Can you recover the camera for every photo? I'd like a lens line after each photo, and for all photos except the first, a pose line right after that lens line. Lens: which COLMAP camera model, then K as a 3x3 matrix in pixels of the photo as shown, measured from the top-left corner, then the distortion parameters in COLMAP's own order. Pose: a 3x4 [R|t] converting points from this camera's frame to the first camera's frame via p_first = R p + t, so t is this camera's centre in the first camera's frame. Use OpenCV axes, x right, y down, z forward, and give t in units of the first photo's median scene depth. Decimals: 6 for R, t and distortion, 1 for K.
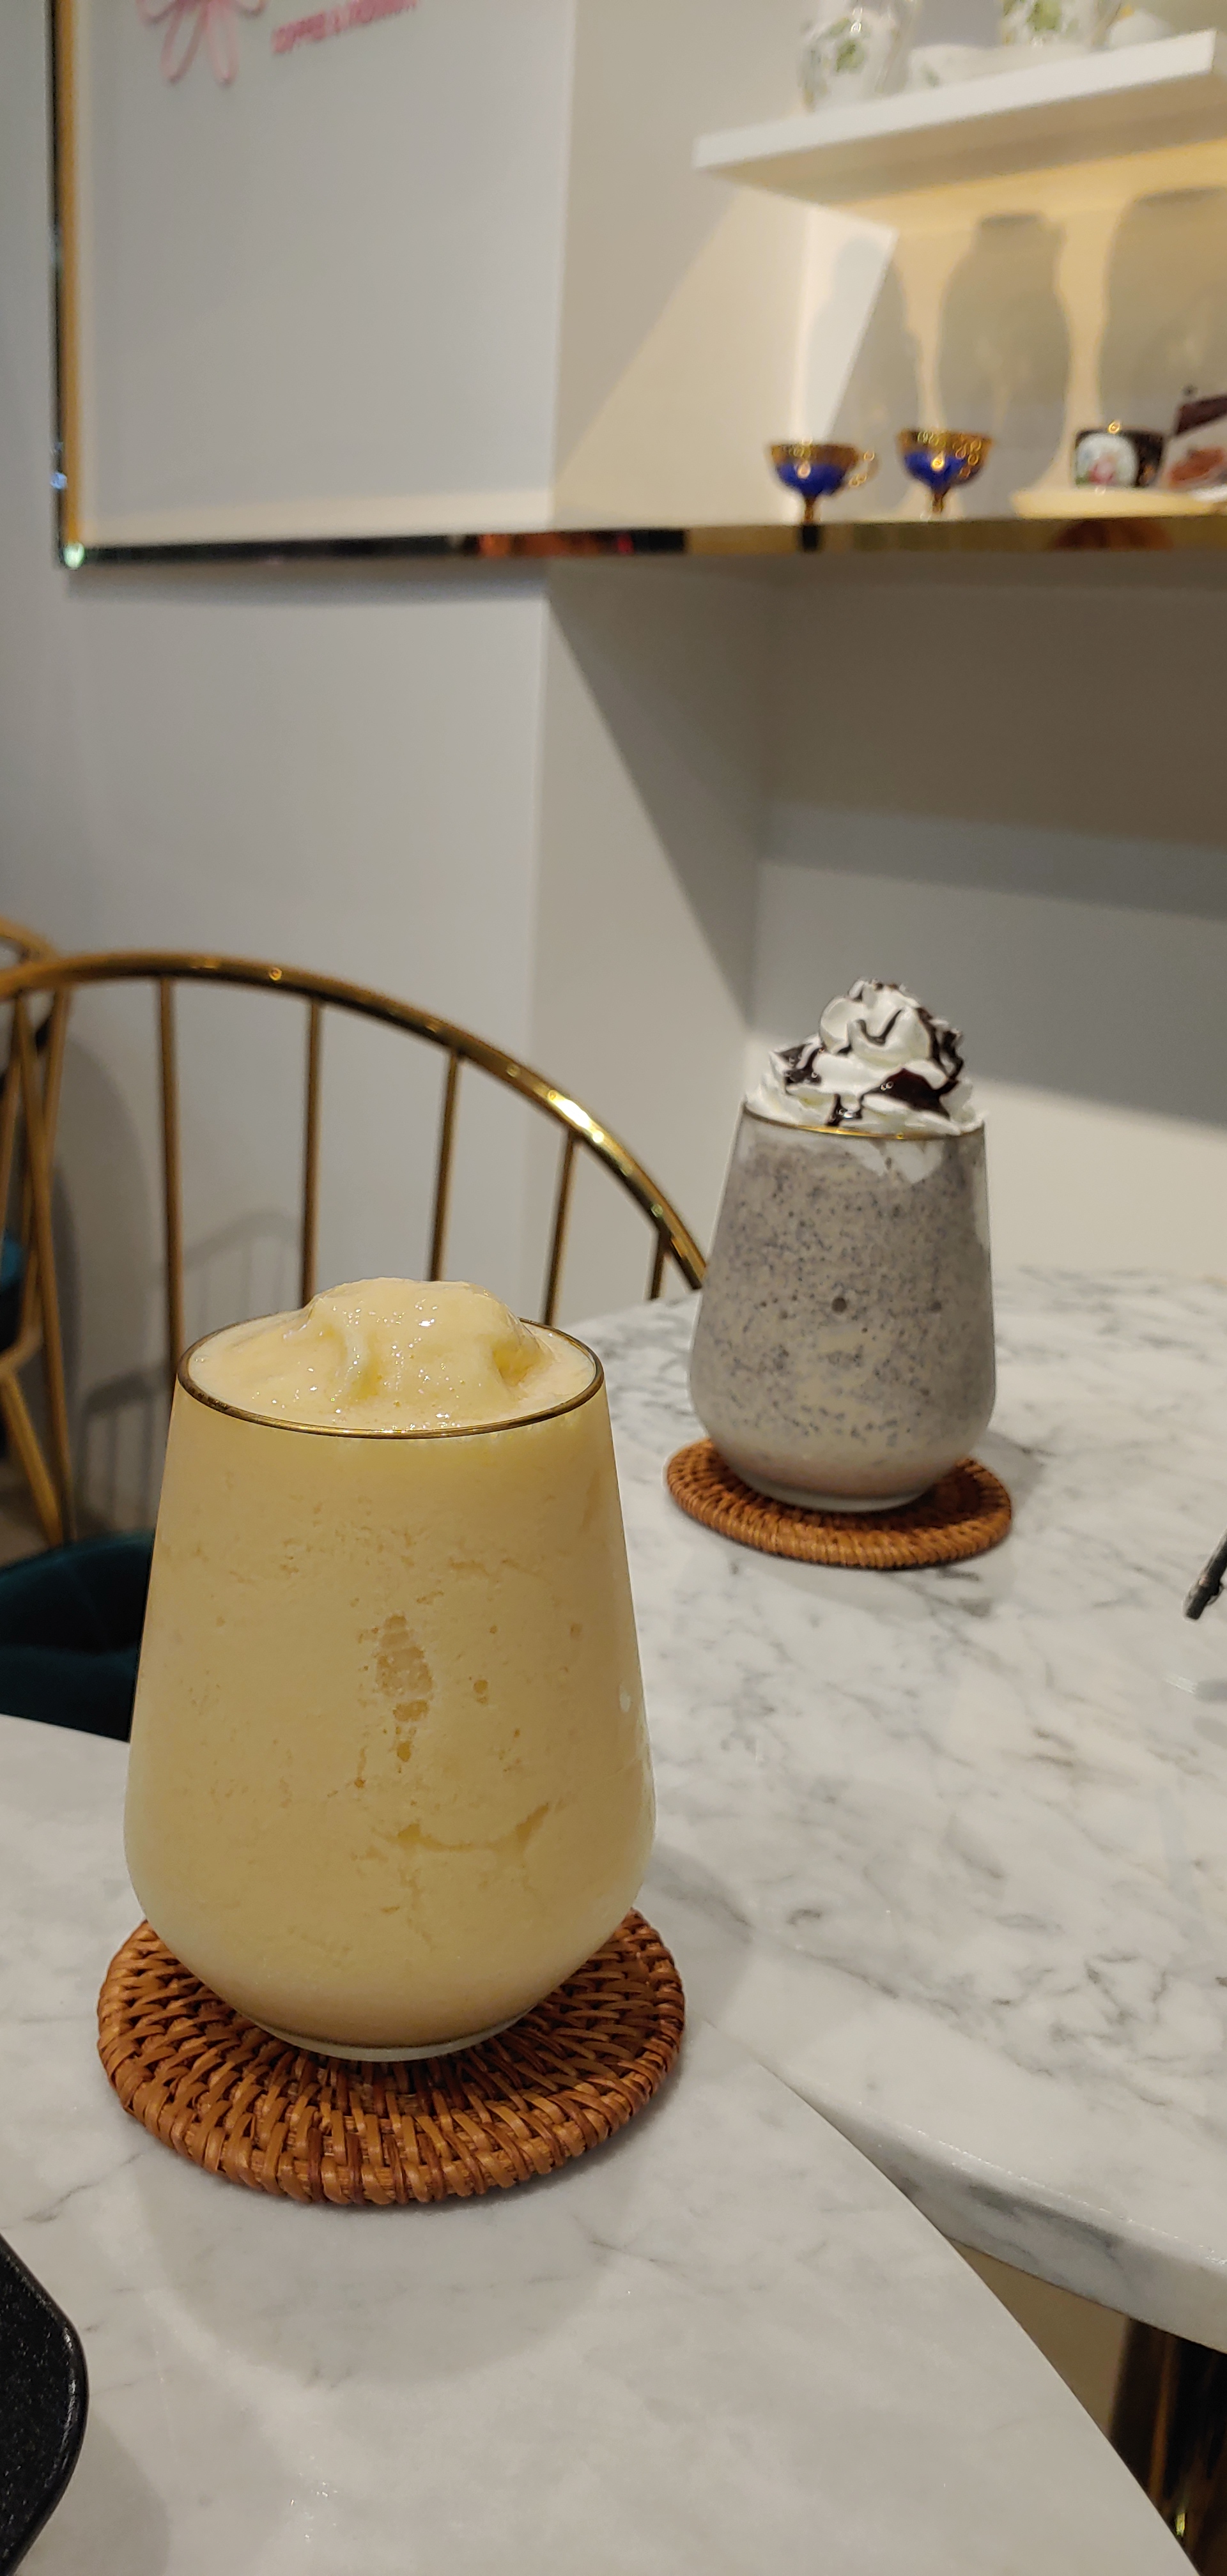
lens RADIAL K [[1896.4, 0, 544.2], [0, 1896.4, 1309.9], [0, 0, 1]] dist [0.029036, -0.163609]
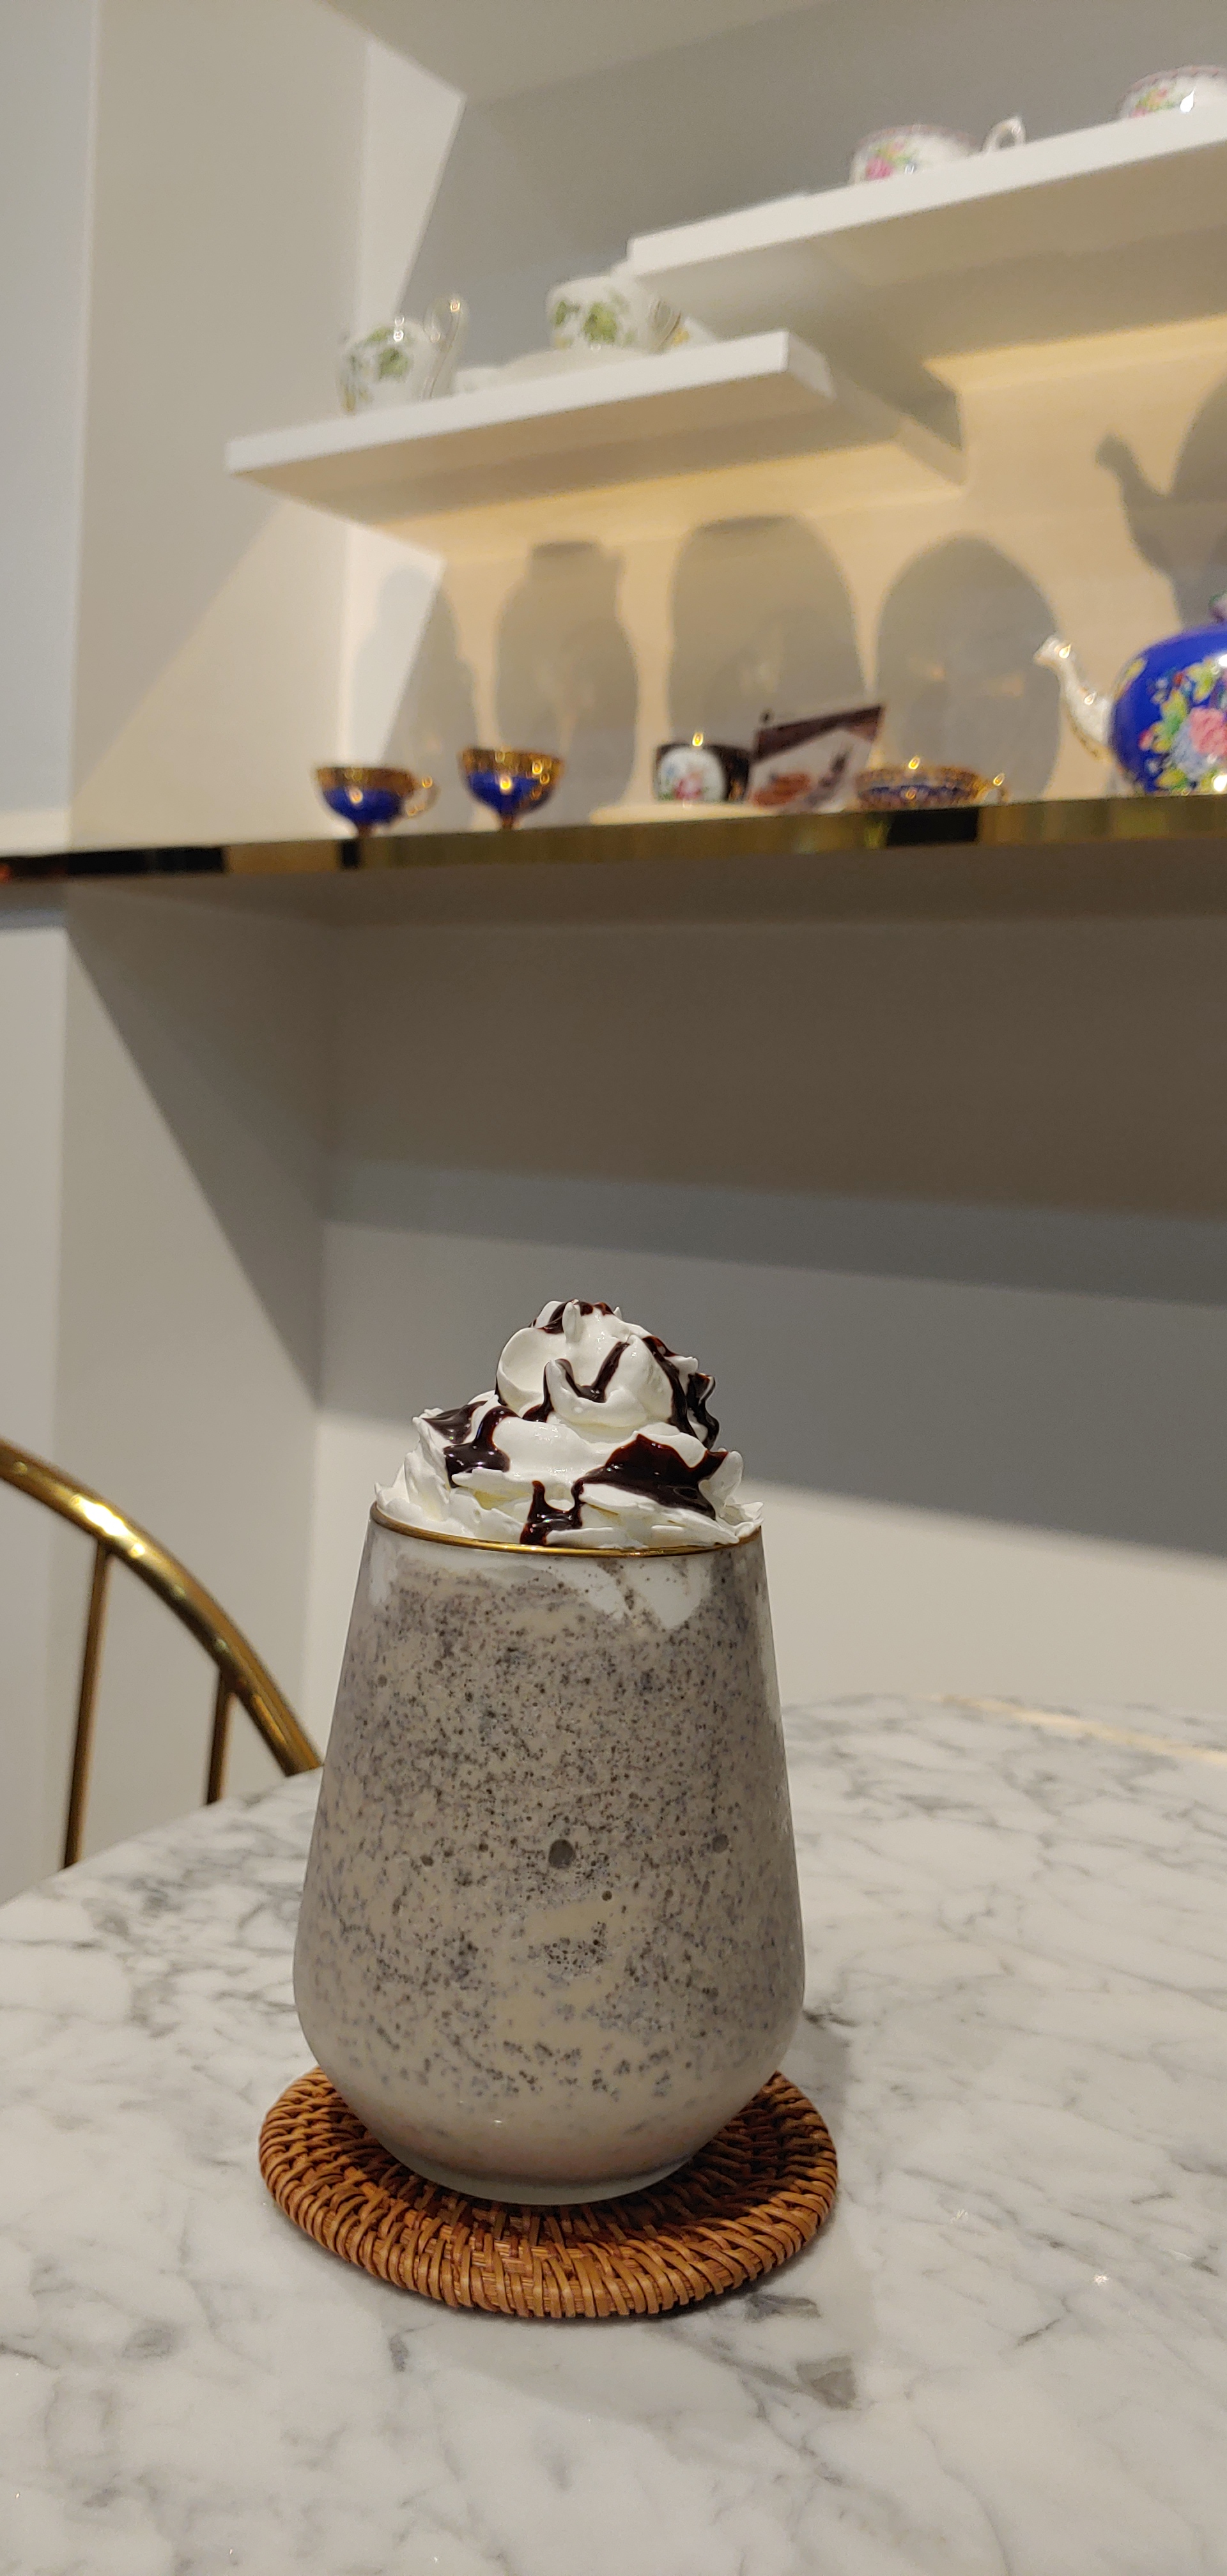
lens RADIAL K [[1896.4, 0, 544.2], [0, 1896.4, 1309.9], [0, 0, 1]] dist [0.029036, -0.163609]
pose [[0.972250, -0.018279, 0.233231, 0.020332], [0.064960, 0.978833, -0.194078, -0.050794], [-0.224746, 0.203843, 0.952857, 0.413819]]
